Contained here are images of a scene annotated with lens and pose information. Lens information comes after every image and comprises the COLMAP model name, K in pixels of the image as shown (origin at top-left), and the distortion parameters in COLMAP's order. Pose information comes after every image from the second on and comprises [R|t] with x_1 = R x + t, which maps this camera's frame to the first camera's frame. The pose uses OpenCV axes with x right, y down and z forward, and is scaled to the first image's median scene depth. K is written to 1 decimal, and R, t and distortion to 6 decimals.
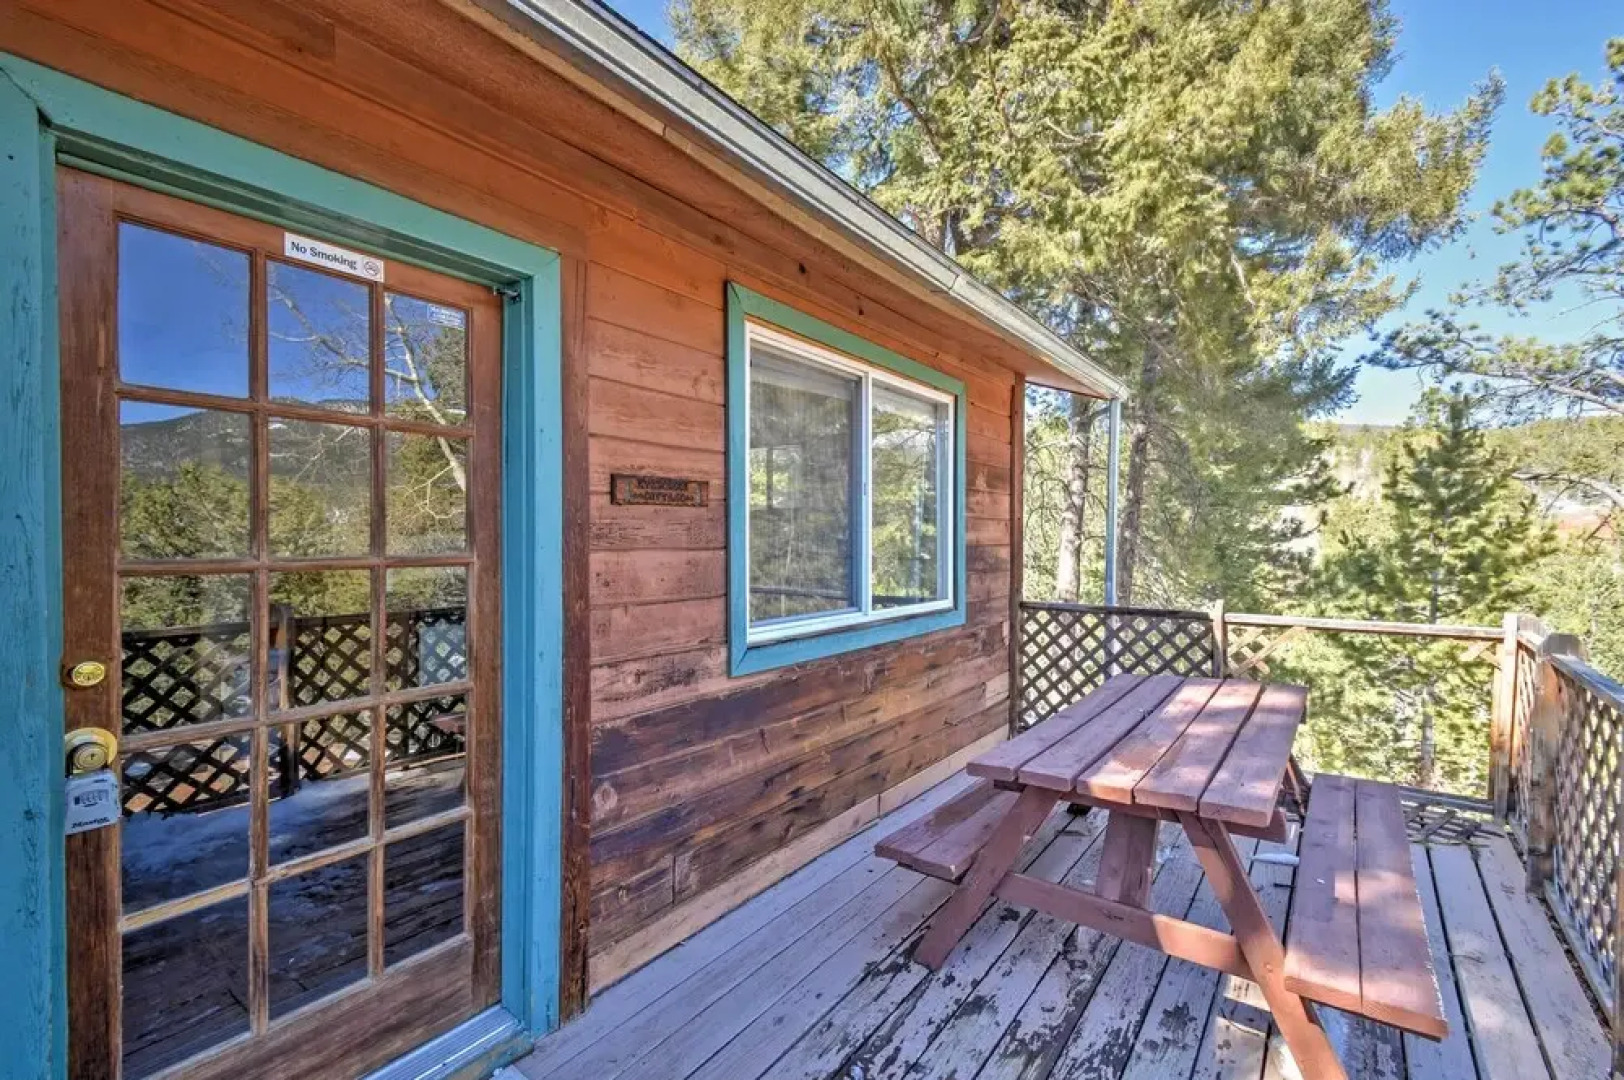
lens RADIAL K [[736.5, 0, 812.0], [0, 736.5, 540.0], [0, 0, 1]] dist [0.017217, 0.000127]
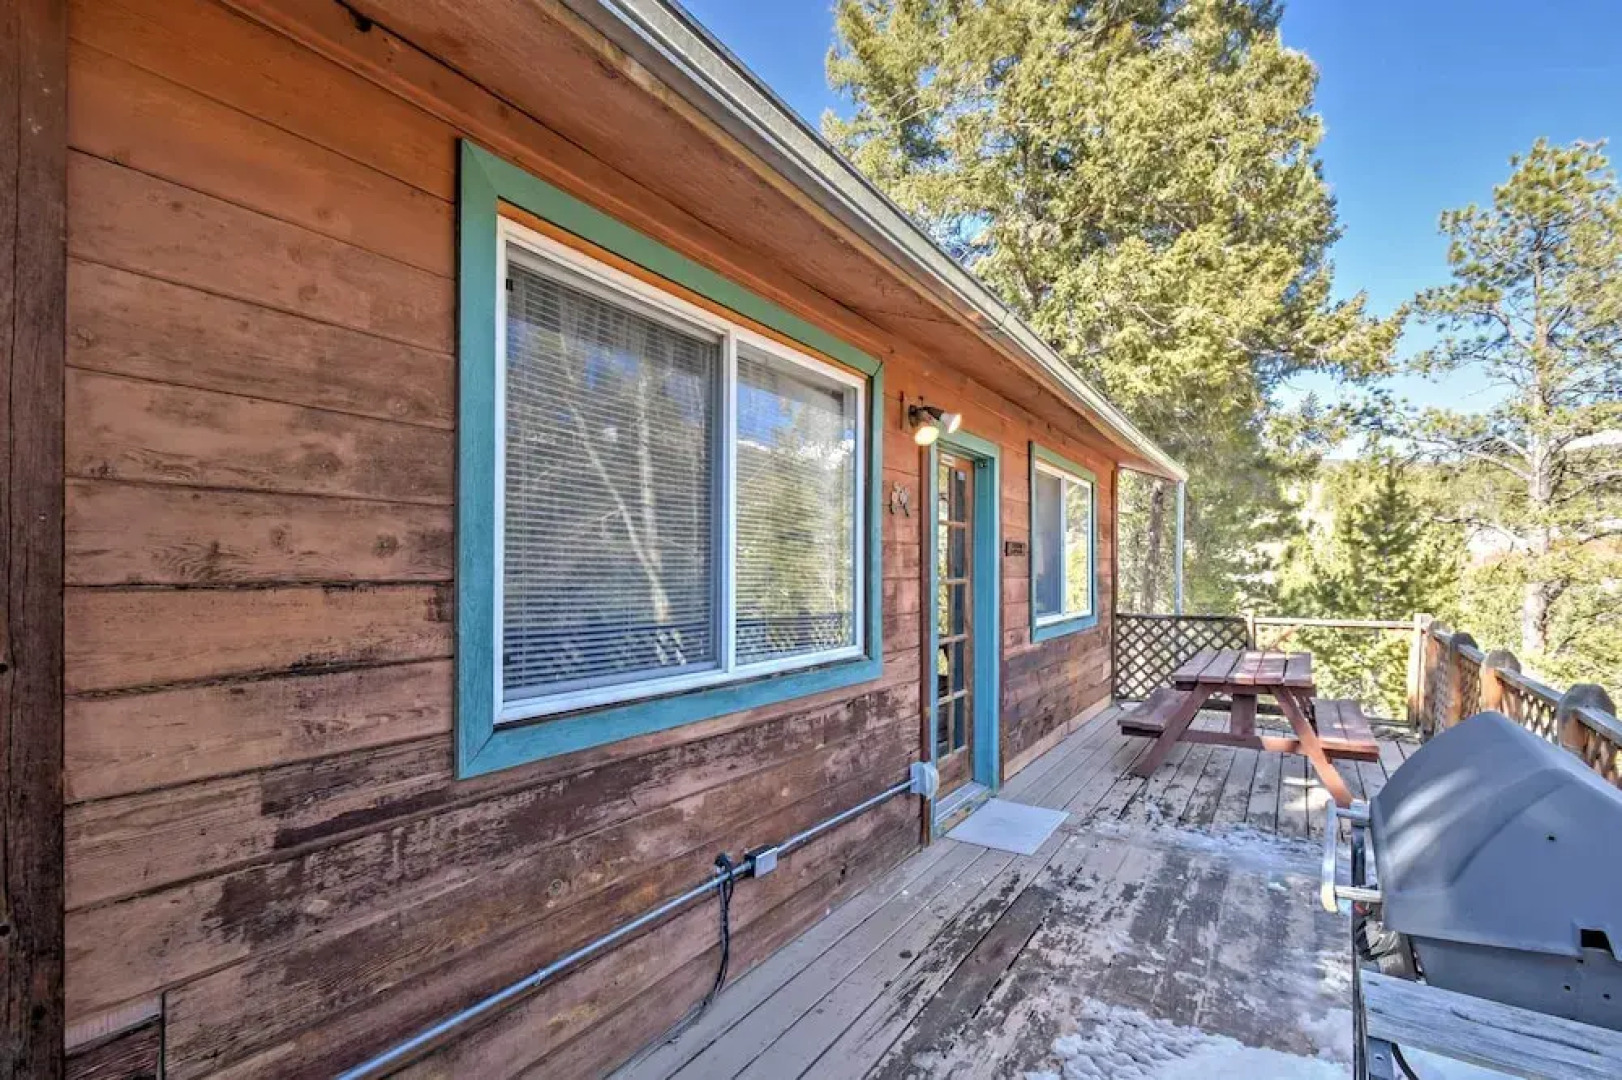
lens RADIAL K [[763.5, 0, 808.5], [0, 763.5, 559.0], [0, 0, 1]] dist [0.001690, -0.000204]
pose [[0.998648, -0.000366, 0.051976, -0.317448], [0.001254, 0.999854, -0.017053, -0.001005], [-0.051963, 0.017095, 0.998503, -0.391394]]
